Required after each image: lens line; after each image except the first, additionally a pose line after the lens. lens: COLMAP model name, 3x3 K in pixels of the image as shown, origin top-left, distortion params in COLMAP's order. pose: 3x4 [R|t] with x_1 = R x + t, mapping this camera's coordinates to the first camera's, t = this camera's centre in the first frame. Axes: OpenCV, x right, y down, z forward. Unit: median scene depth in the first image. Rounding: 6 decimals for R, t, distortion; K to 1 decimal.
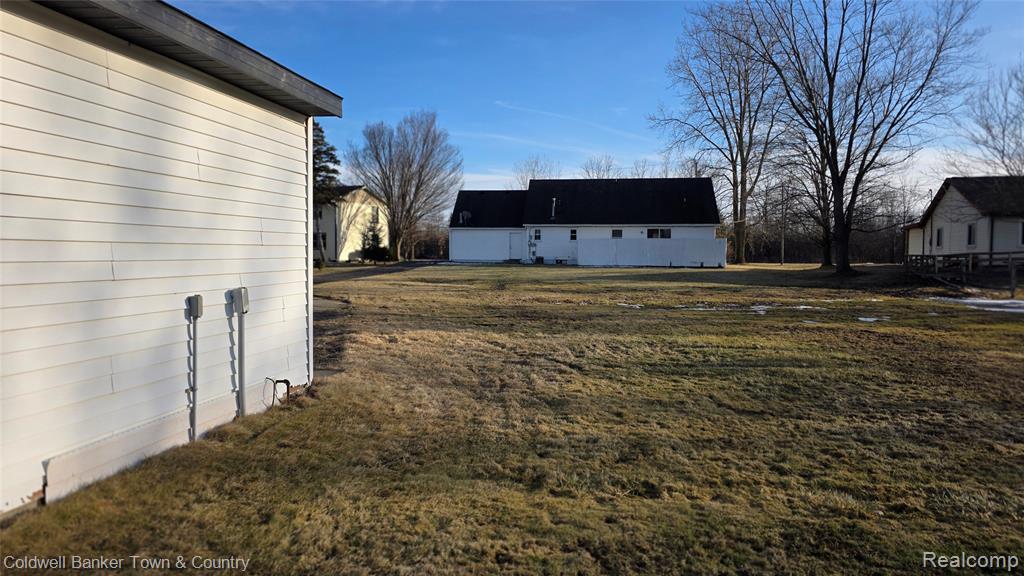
lens RADIAL K [[632.8, 0, 512.0], [0, 632.8, 288.0], [0, 0, 1]] dist [0.001743, -0.000951]
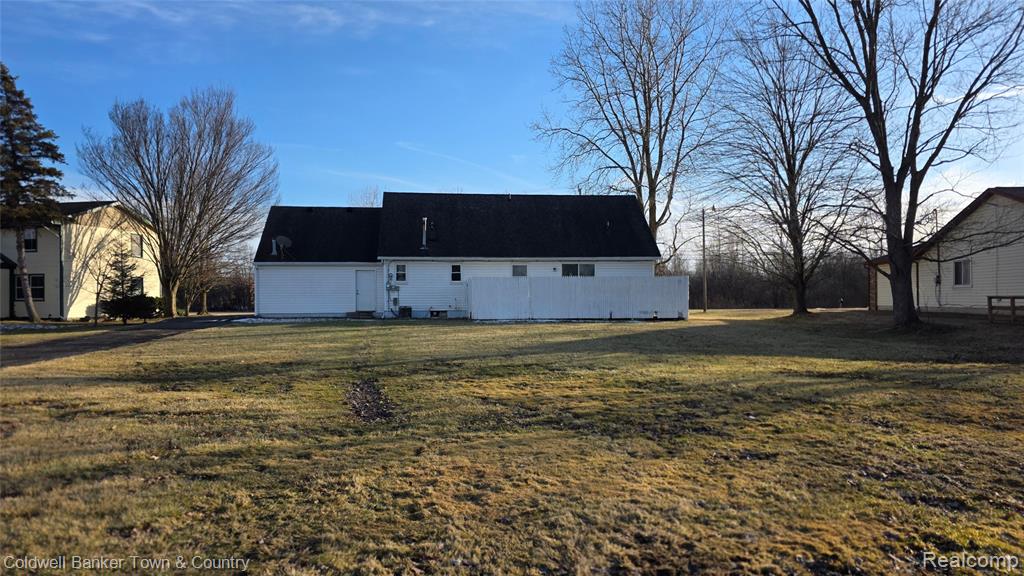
lens RADIAL K [[632.8, 0, 512.0], [0, 632.8, 288.0], [0, 0, 1]] dist [0.001743, -0.000951]
pose [[0.962781, -0.010665, 0.270071, -0.021824], [0.030591, 0.997100, -0.069680, -0.017862], [-0.268545, 0.075349, 0.960316, 0.308378]]
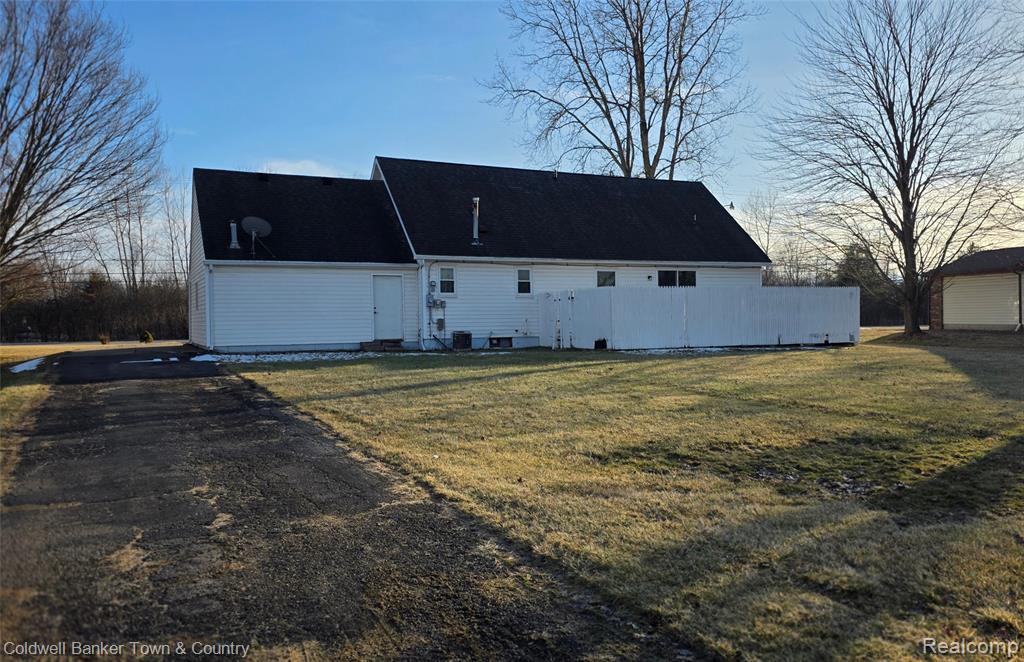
lens RADIAL K [[764.9, 0, 512.0], [0, 764.9, 331.0], [0, 0, 1]] dist [0.000262, -0.000378]
pose [[0.820806, -0.030638, 0.570385, -0.189117], [0.053080, 0.998331, -0.022759, -0.032159], [-0.568736, 0.048956, 0.821062, 0.490688]]
